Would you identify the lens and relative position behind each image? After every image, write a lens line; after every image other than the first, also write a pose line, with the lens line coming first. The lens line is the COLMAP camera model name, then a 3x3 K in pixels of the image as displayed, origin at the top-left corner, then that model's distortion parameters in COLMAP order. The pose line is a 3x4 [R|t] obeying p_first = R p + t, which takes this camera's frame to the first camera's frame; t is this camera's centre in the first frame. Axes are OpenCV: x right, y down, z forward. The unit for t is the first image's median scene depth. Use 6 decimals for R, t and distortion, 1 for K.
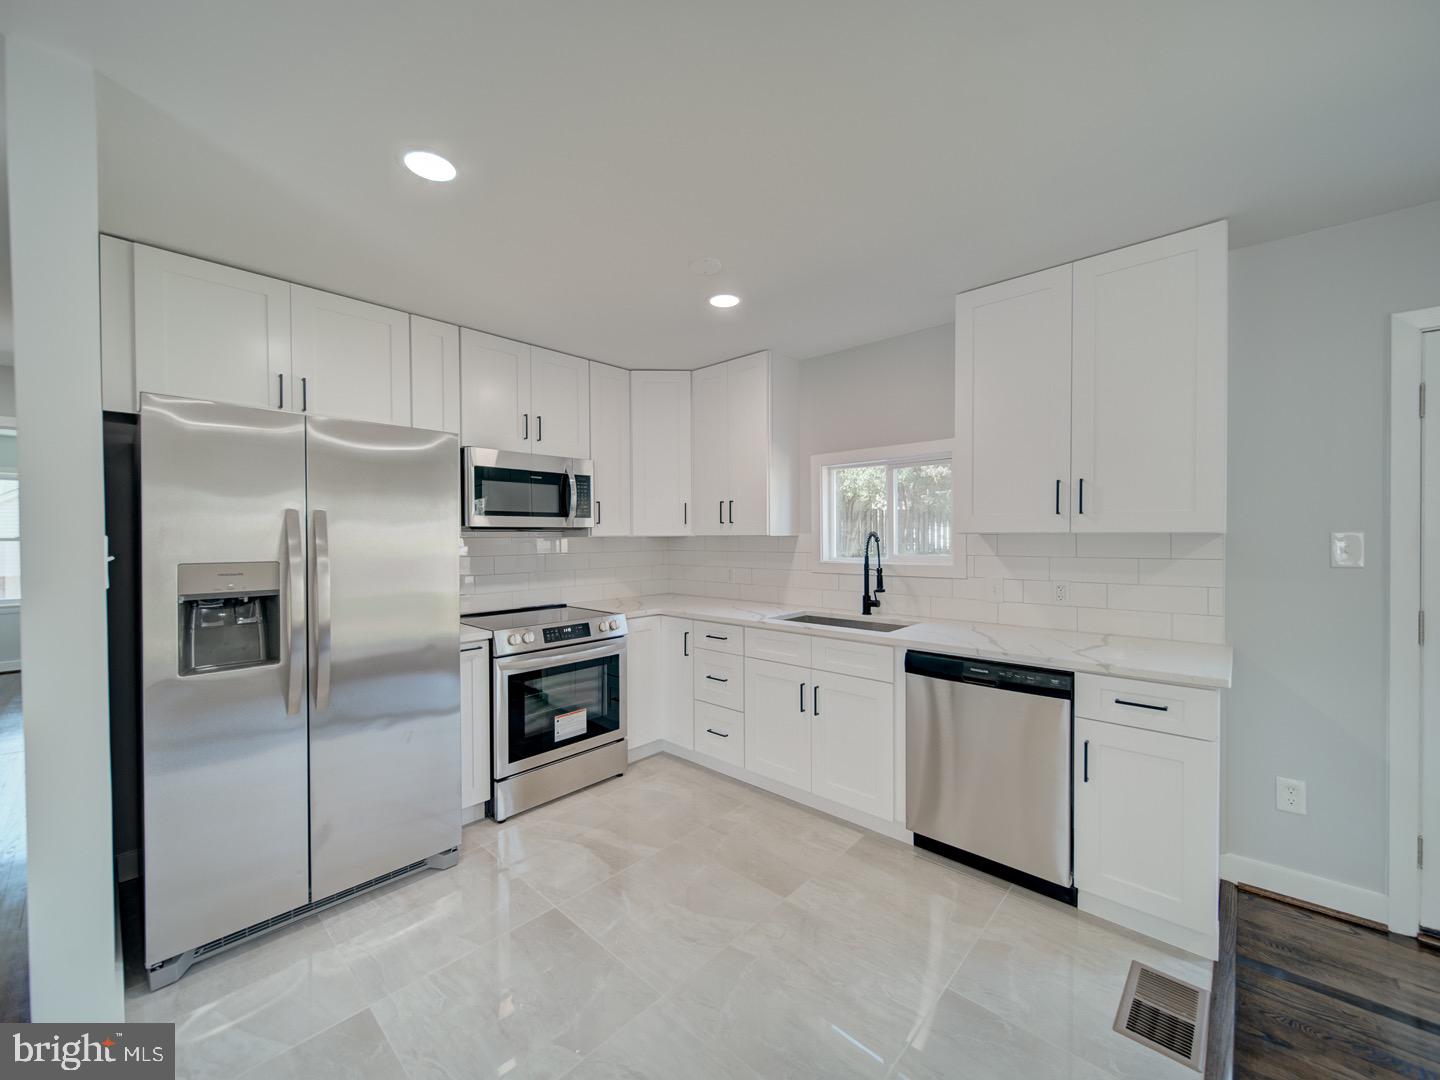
lens RADIAL K [[567.8, 0, 725.1], [0, 567.8, 542.1], [0, 0, 1]] dist [0.000140, -0.000131]
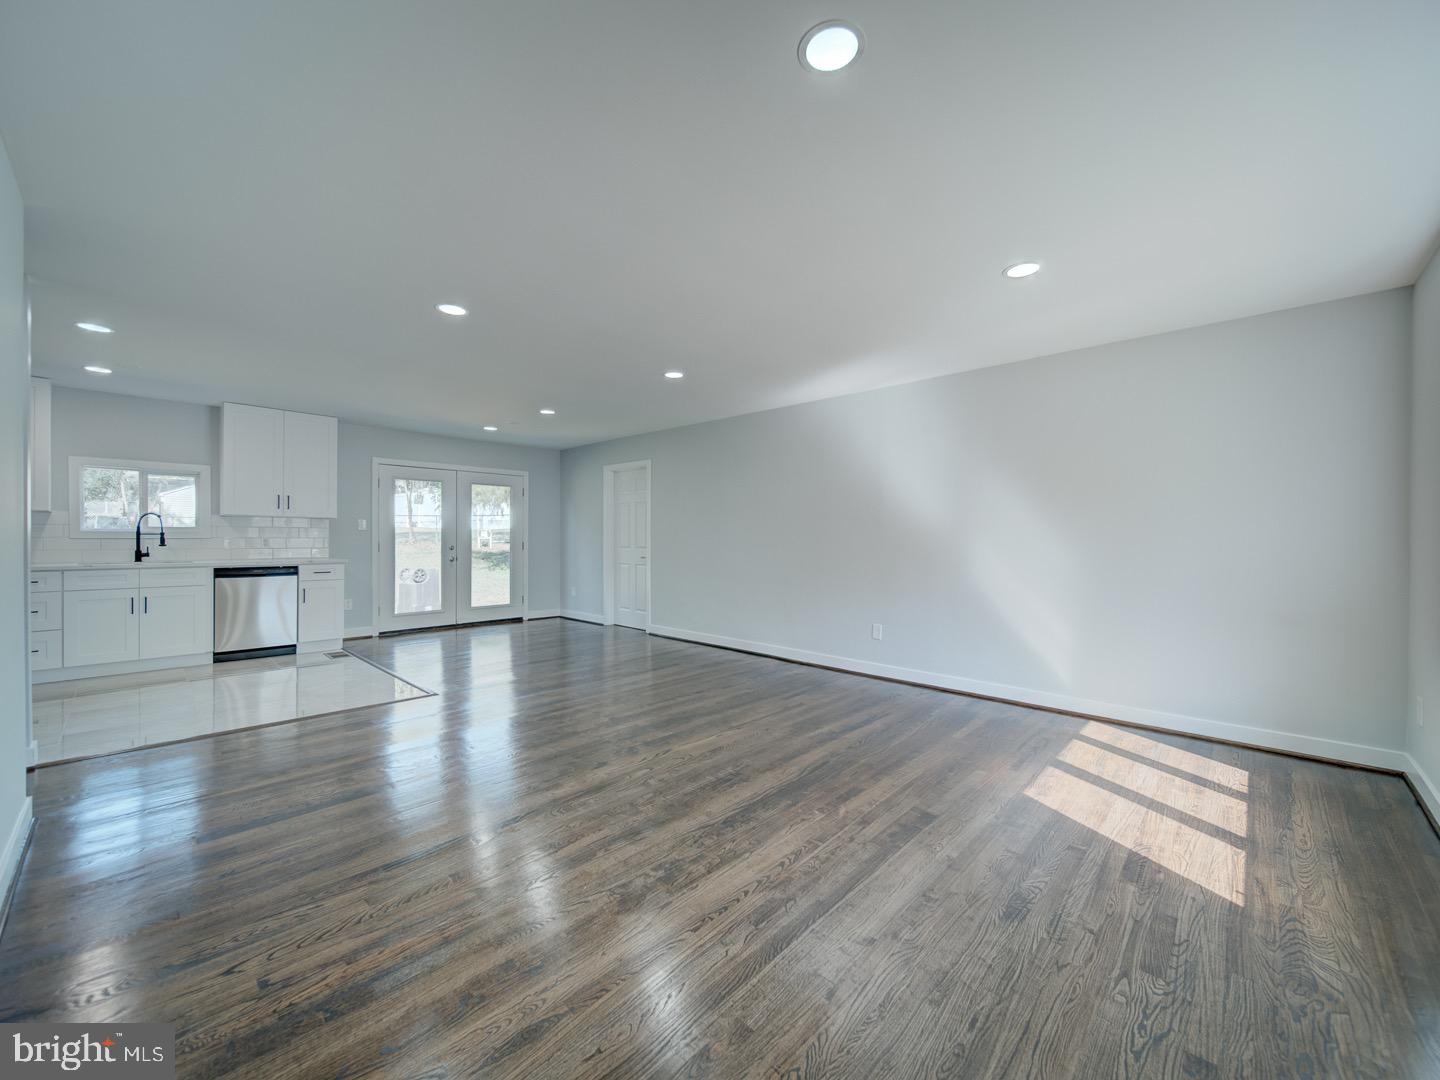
lens RADIAL K [[567.8, 0, 725.1], [0, 567.8, 542.1], [0, 0, 1]] dist [0.000140, -0.000131]
pose [[0.020838, -0.001229, 0.999782, -1.424996], [0.008510, 0.999963, 0.001052, 0.086115], [-0.999747, 0.008486, 0.020848, -0.775736]]
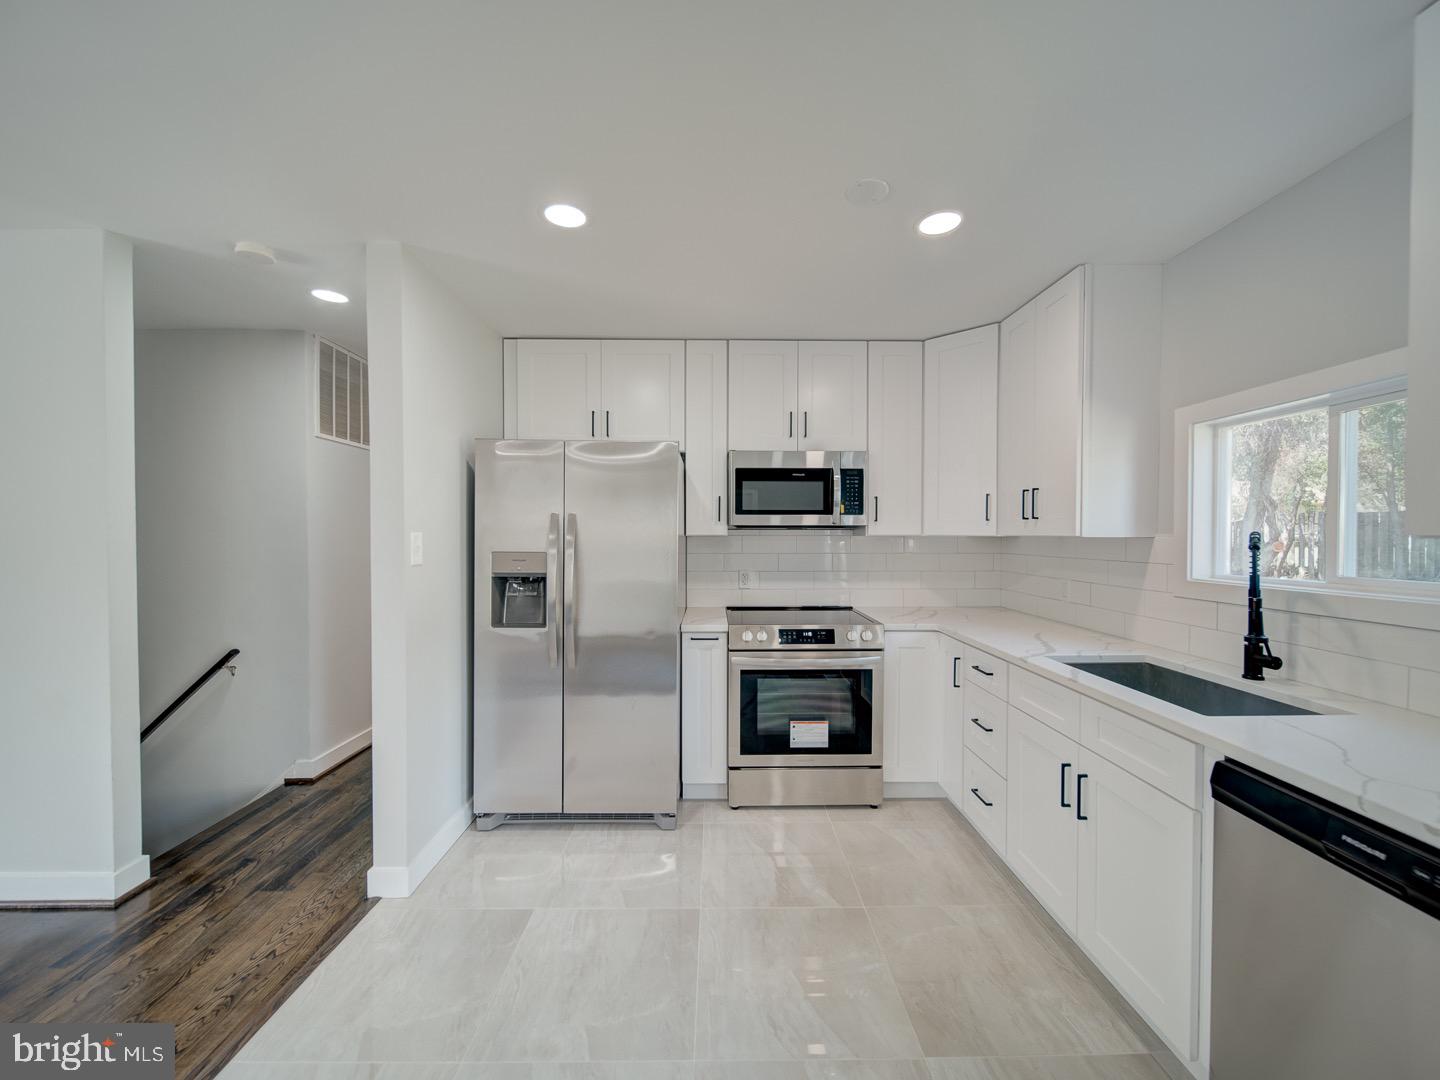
lens RADIAL K [[567.8, 0, 725.1], [0, 567.8, 542.1], [0, 0, 1]] dist [0.000140, -0.000131]
pose [[0.687616, 0.018912, -0.725828, 0.306515], [-0.015195, 0.999817, 0.011656, -0.007197], [0.725915, 0.003015, 0.687778, 0.241364]]
